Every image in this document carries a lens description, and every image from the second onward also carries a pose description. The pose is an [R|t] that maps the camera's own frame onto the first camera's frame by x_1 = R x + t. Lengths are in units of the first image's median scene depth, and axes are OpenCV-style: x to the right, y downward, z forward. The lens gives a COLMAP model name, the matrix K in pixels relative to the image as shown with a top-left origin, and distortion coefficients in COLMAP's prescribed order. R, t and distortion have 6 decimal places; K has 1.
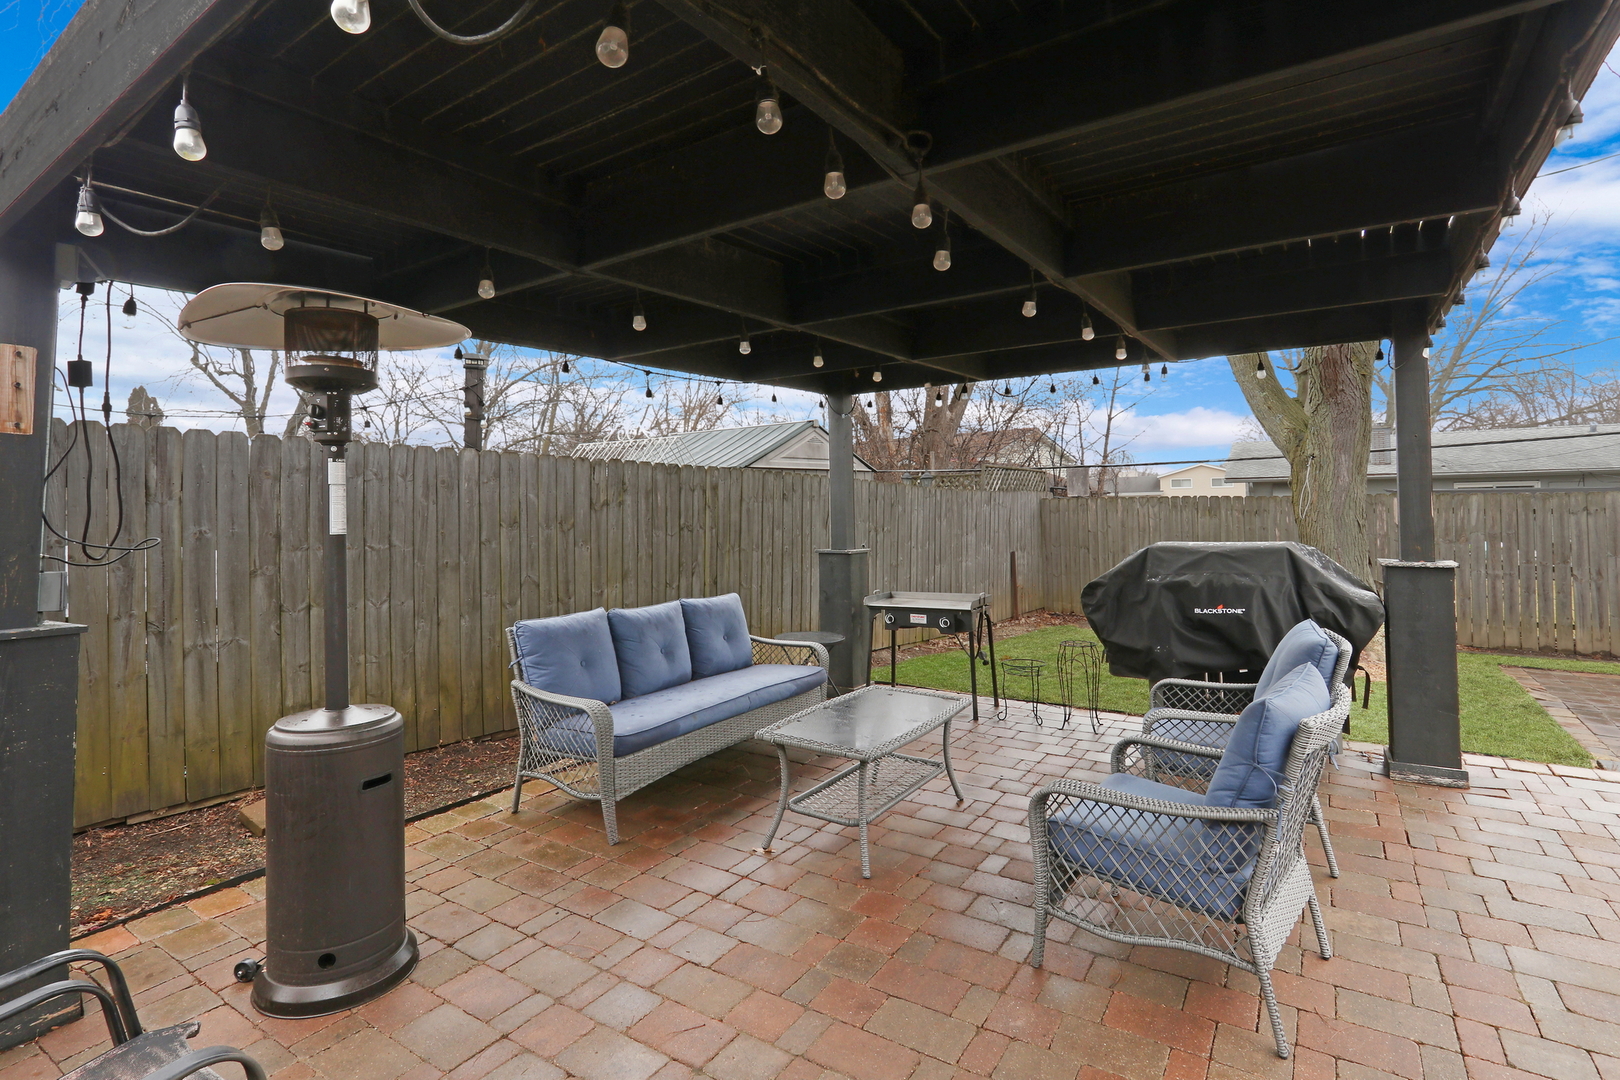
lens RADIAL K [[790.1, 0, 786.3], [0, 790.1, 498.4], [0, 0, 1]] dist [-0.001687, 0.000444]
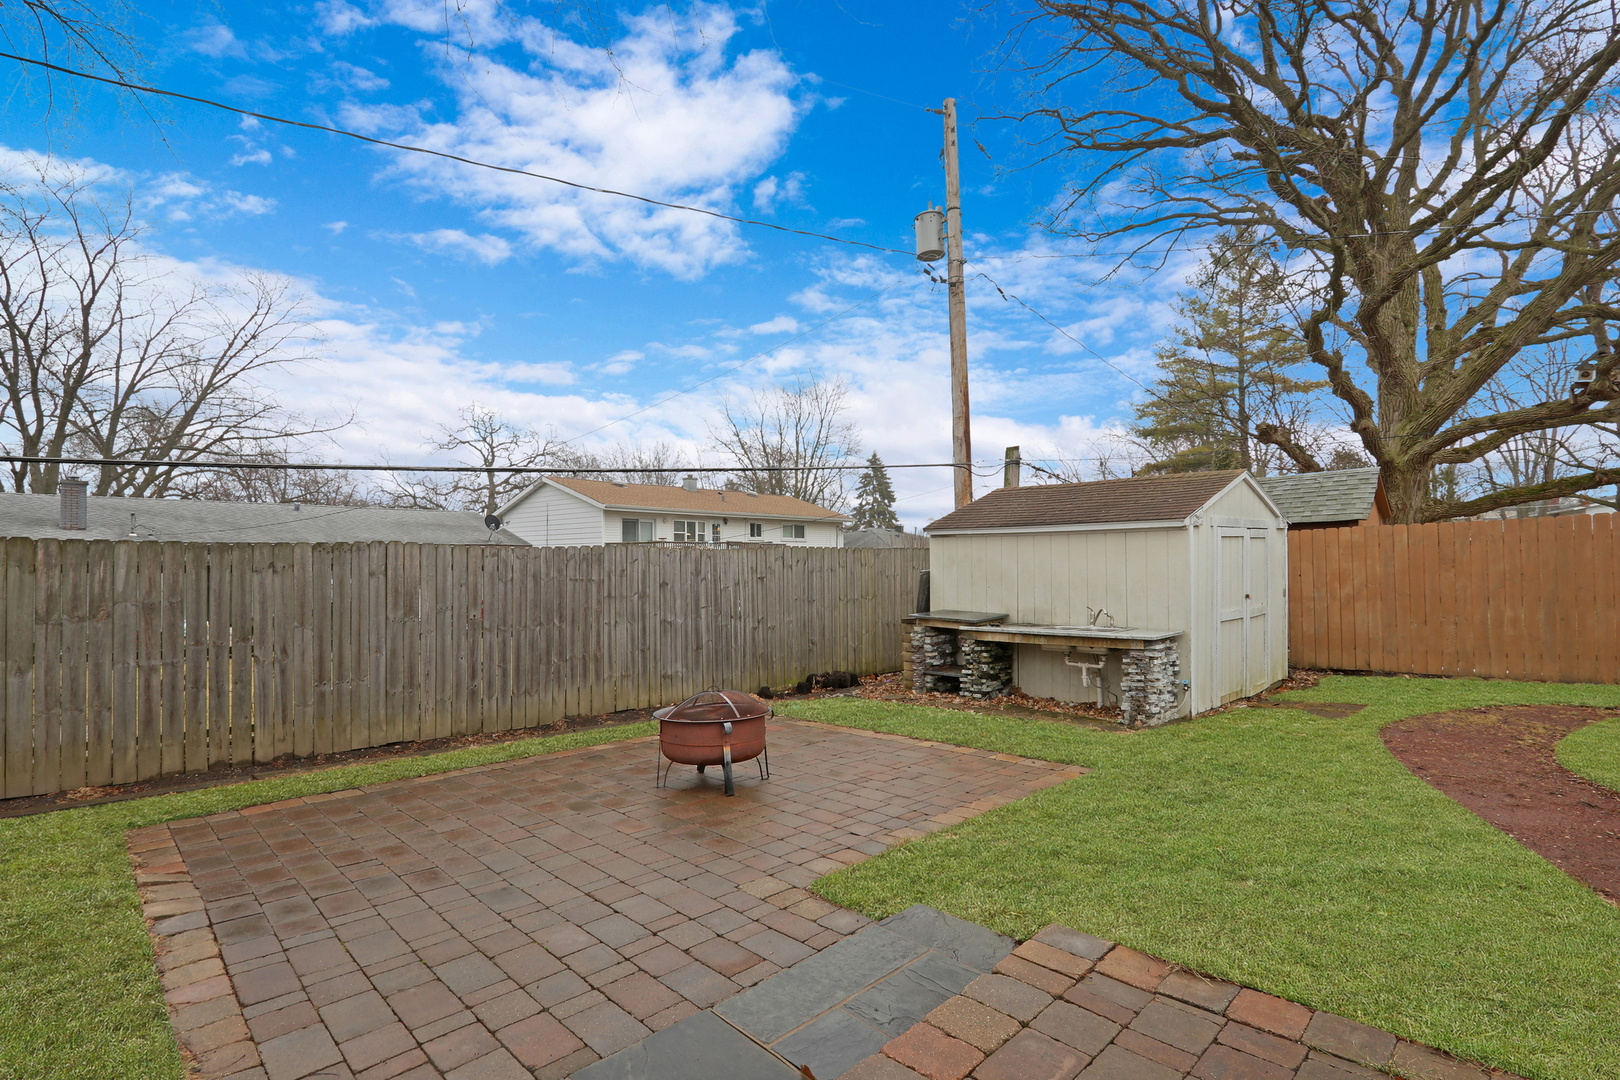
lens RADIAL K [[790.1, 0, 804.9], [0, 790.1, 544.5], [0, 0, 1]] dist [-0.001687, 0.000444]
pose [[0.161786, 0.027264, 0.986449, 0.349859], [-0.010851, 0.999607, -0.025848, 0.007182], [-0.986766, -0.006523, 0.162018, 0.372366]]
